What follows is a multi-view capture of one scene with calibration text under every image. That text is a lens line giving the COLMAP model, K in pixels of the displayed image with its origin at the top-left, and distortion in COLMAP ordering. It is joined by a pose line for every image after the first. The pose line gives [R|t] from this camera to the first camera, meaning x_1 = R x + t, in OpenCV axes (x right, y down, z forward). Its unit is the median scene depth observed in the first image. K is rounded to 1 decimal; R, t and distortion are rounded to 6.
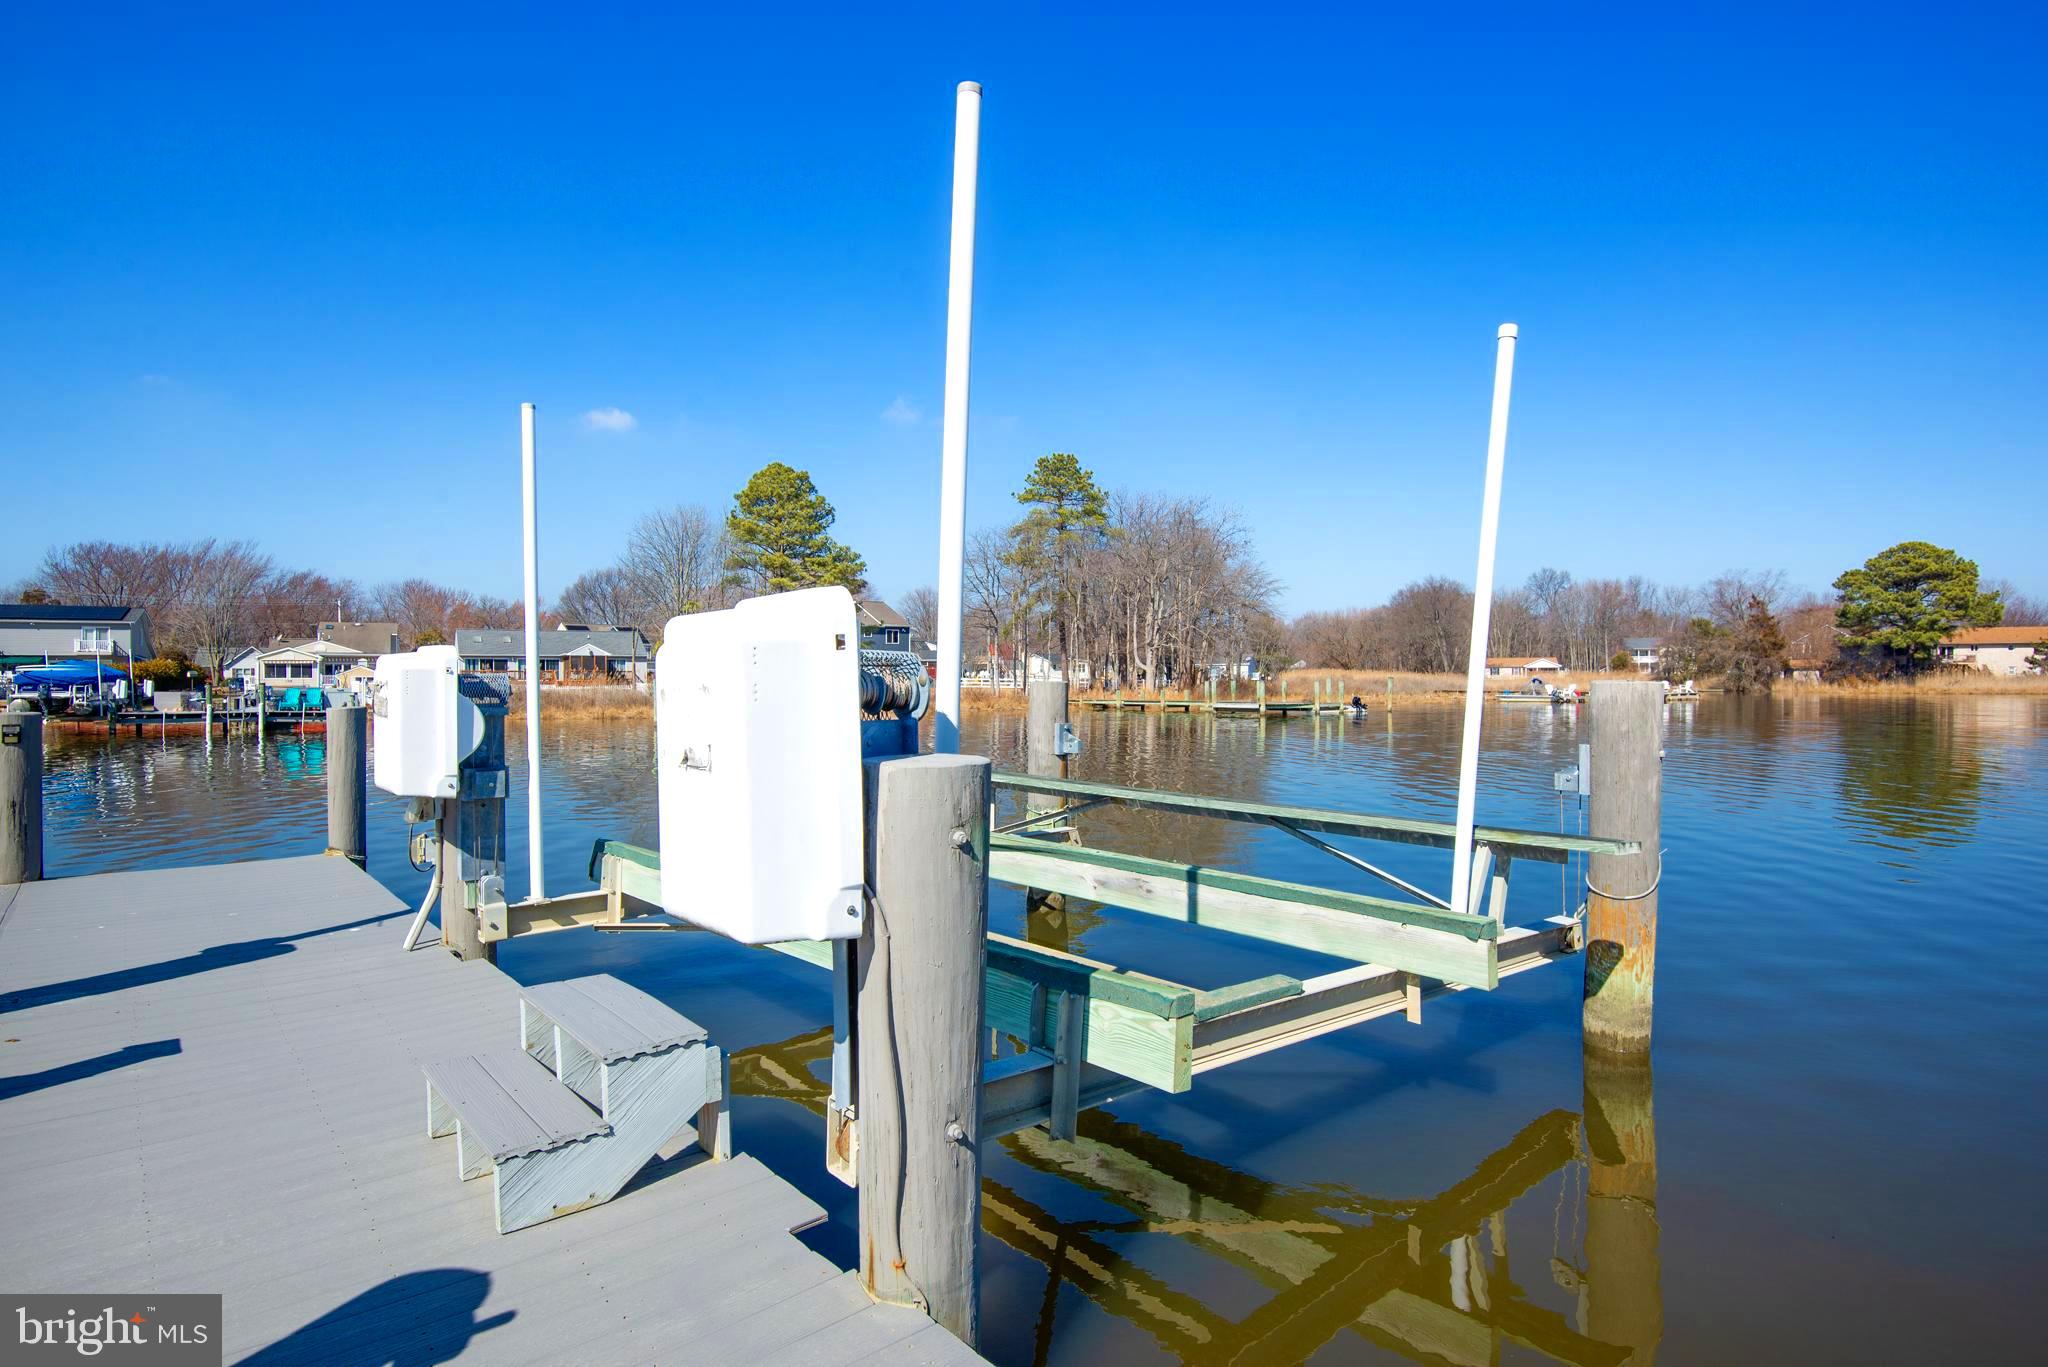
lens RADIAL K [[1076.2, 0, 1043.2], [0, 1076.2, 683.0], [0, 0, 1]] dist [-0.022833, -0.007093]
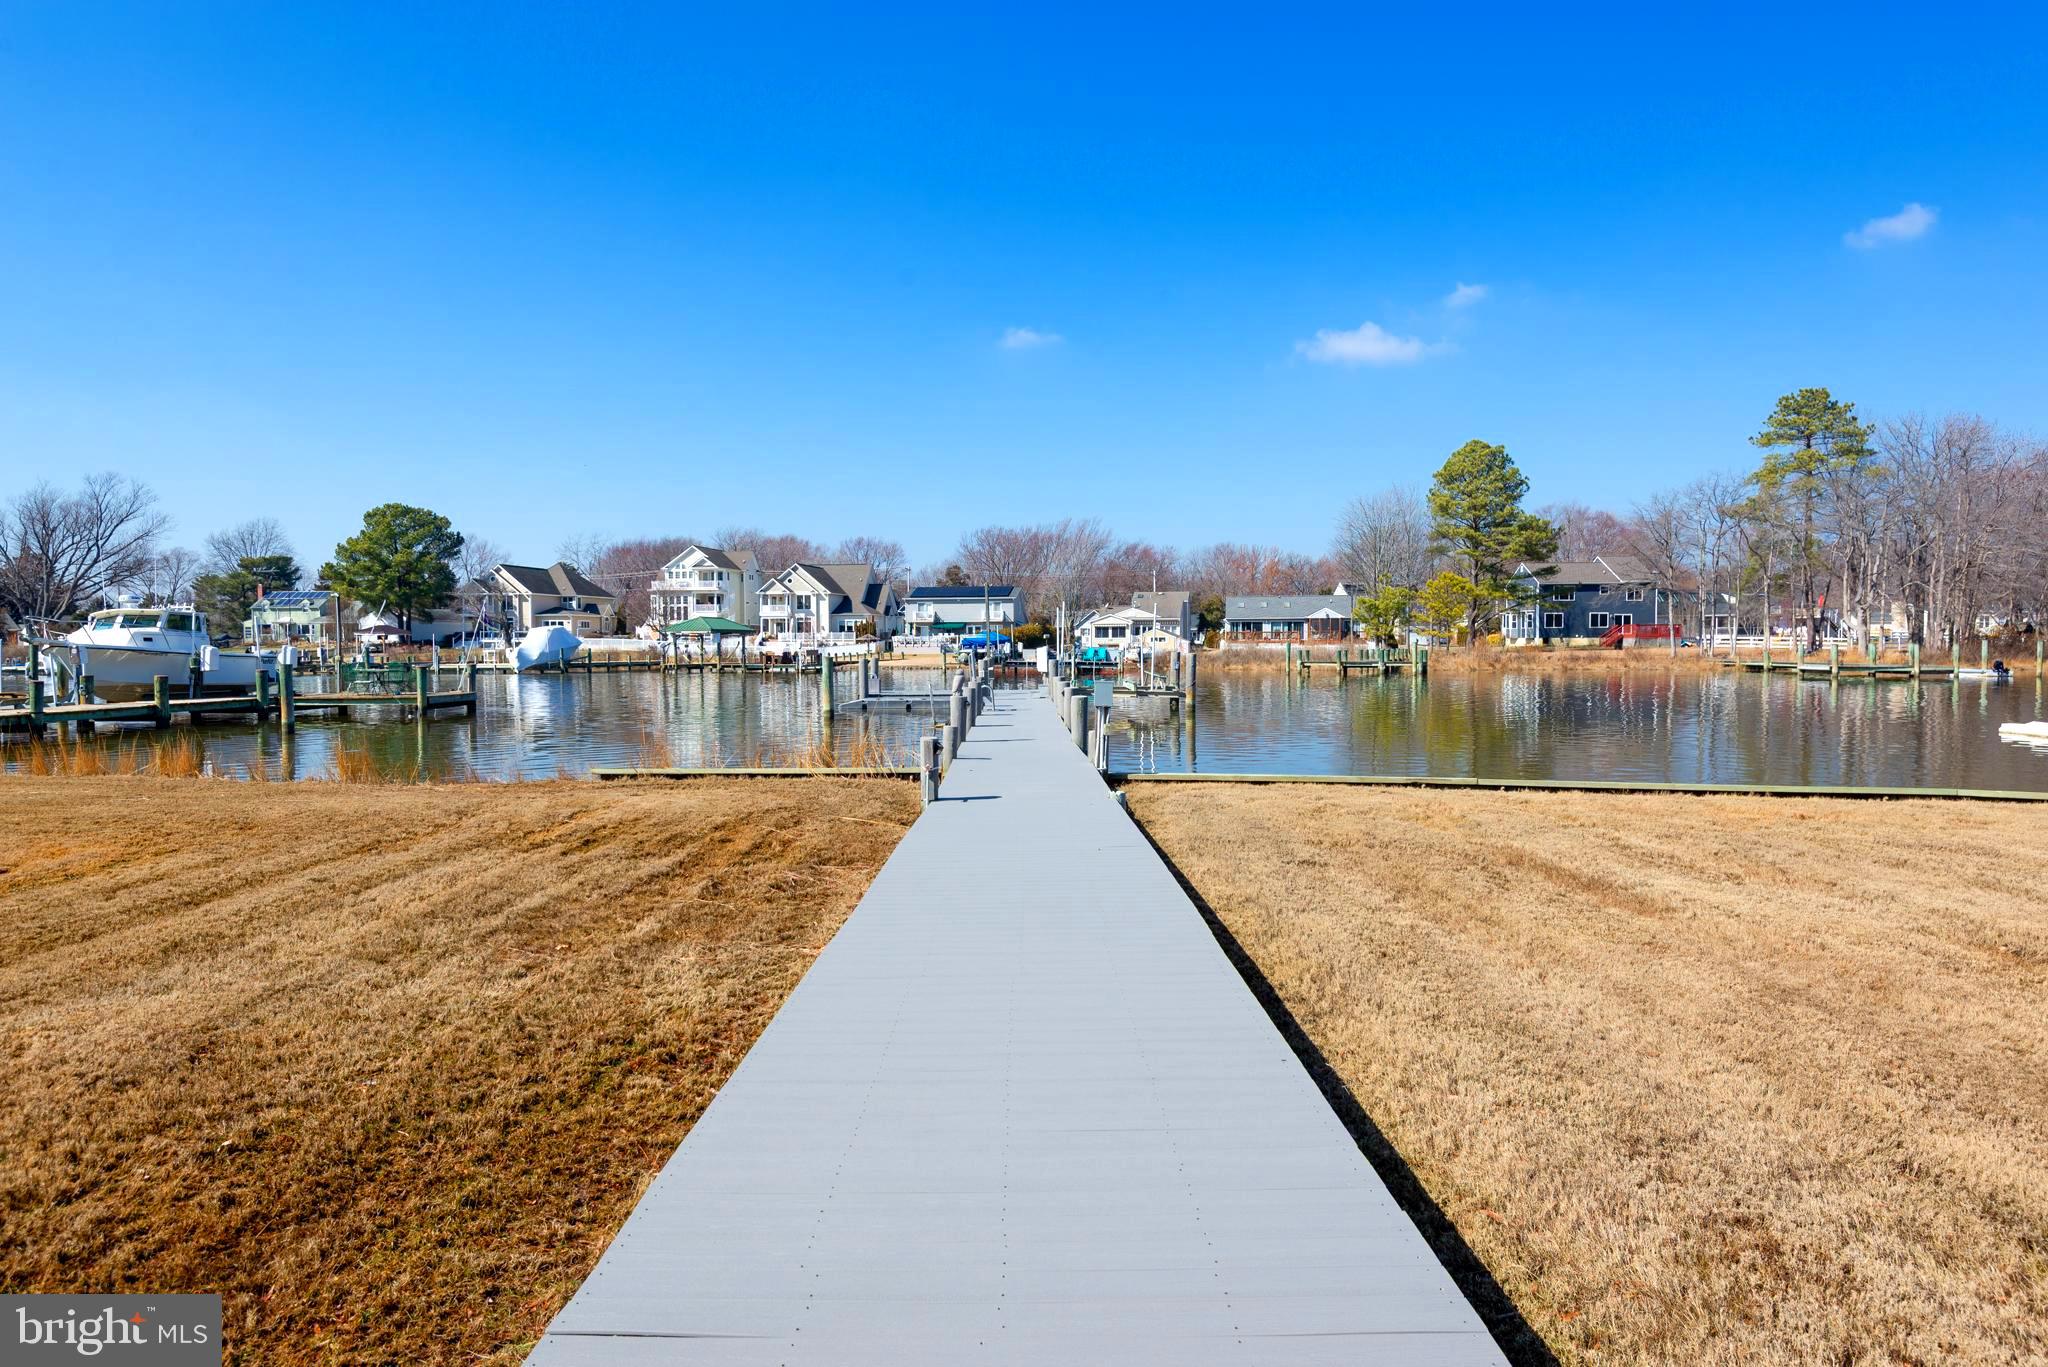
lens RADIAL K [[1305.7, 0, 1029.0], [0, 1305.7, 695.3], [0, 0, 1]] dist [0.028482, 0.005244]
pose [[0.762380, 0.029366, -0.646463, 0.282211], [-0.001092, 0.999027, 0.044094, -0.005371], [0.647128, -0.032910, 0.761670, -0.320727]]
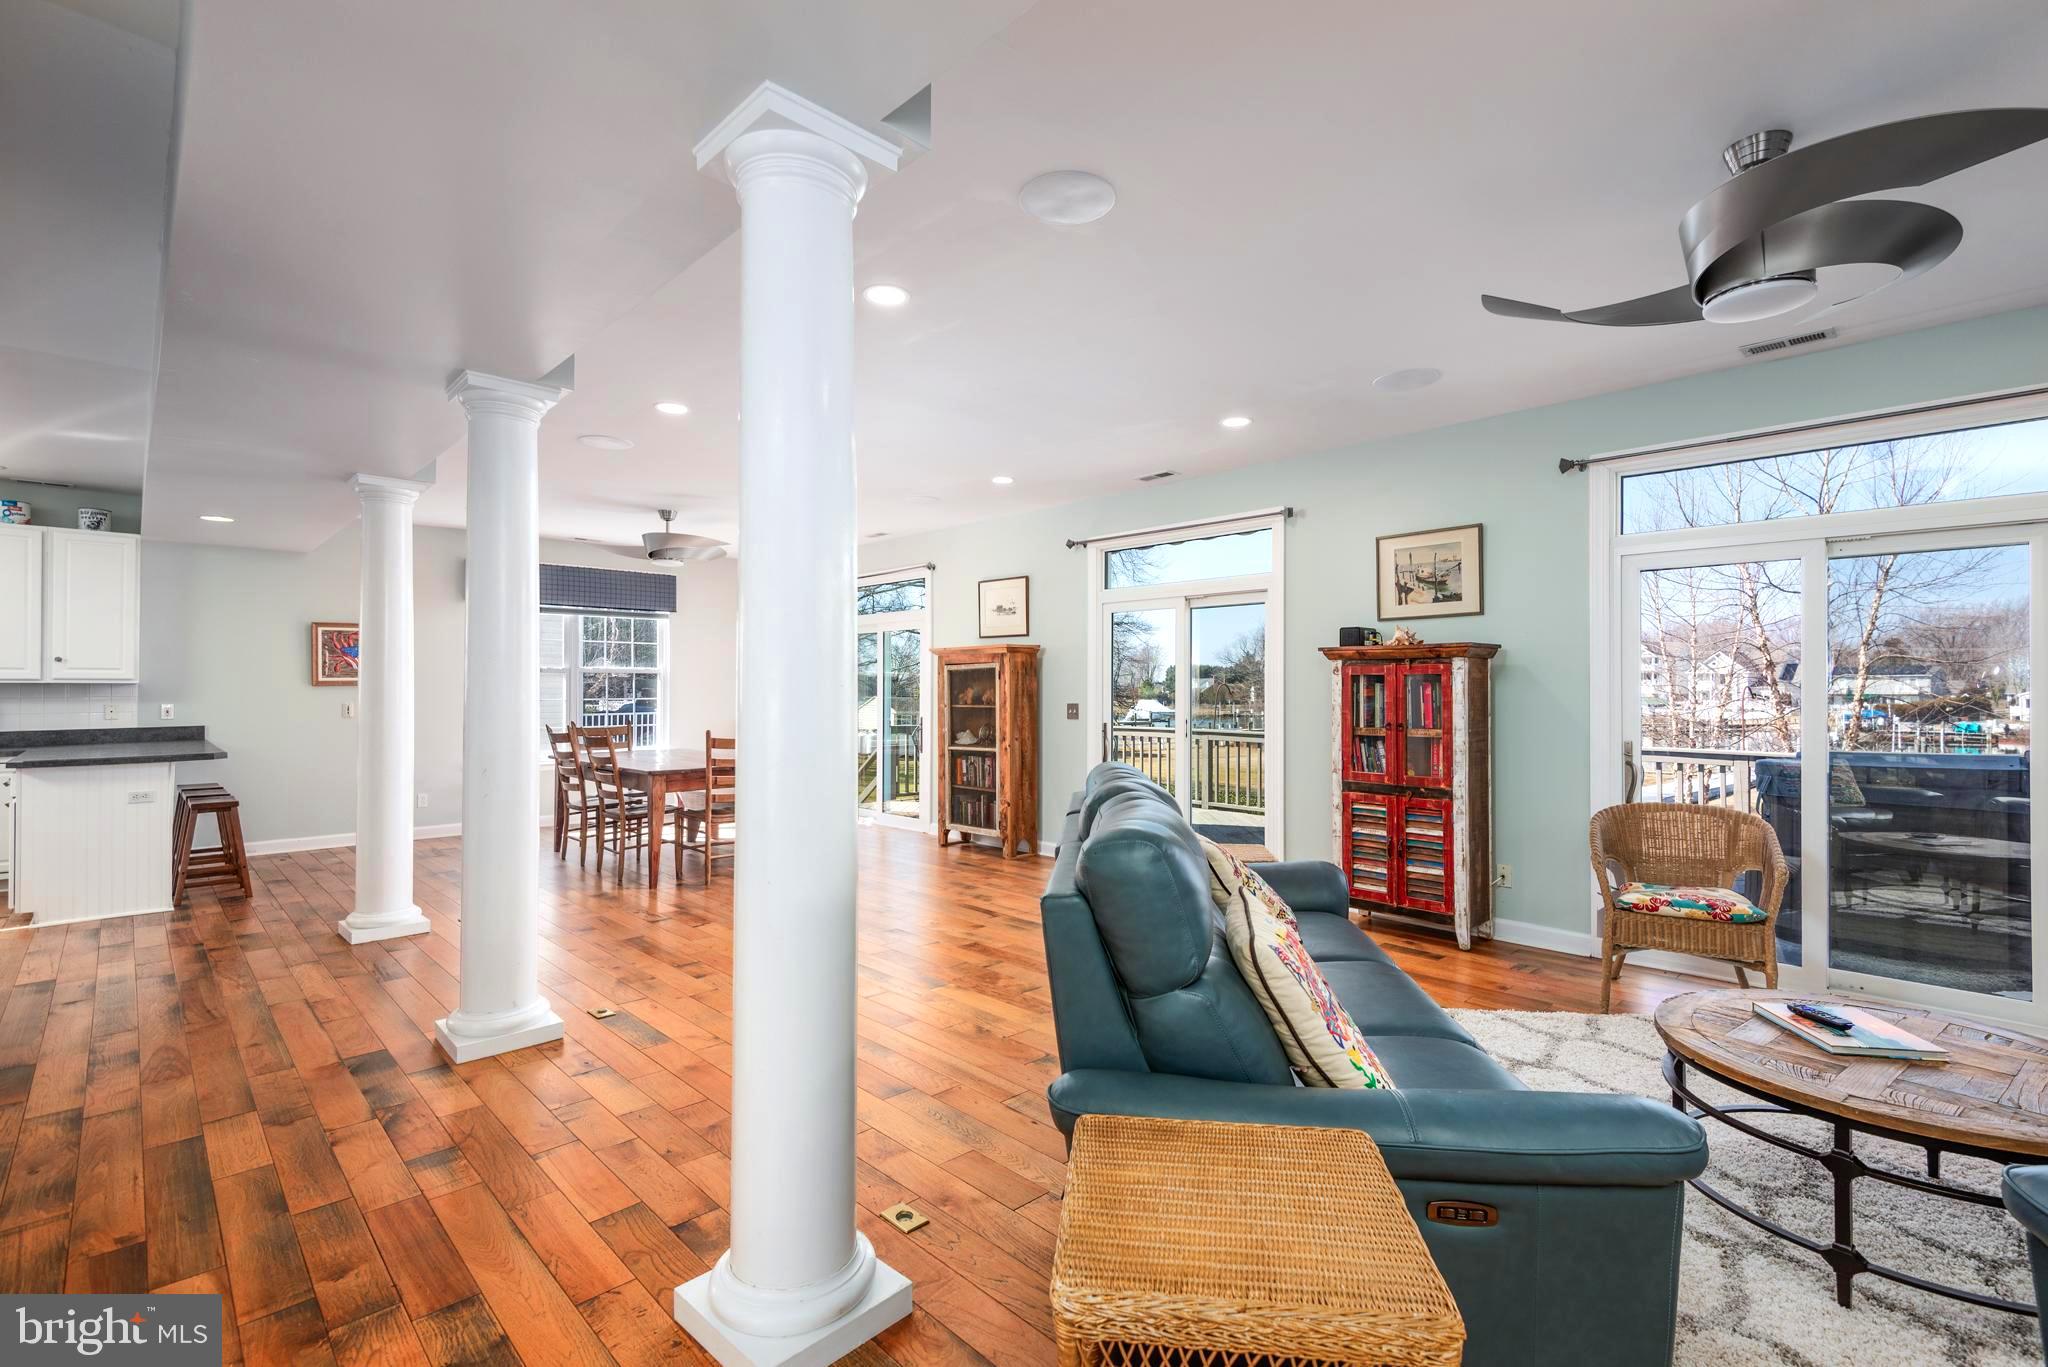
lens RADIAL K [[935.9, 0, 1027.9], [0, 935.9, 690.6], [0, 0, 1]] dist [0.011228, -0.003447]
pose [[0.045072, 0.005463, -0.998969, 0.659157], [-0.004972, 0.999974, 0.005244, -0.034371], [0.998971, 0.004731, 0.045098, -0.594592]]
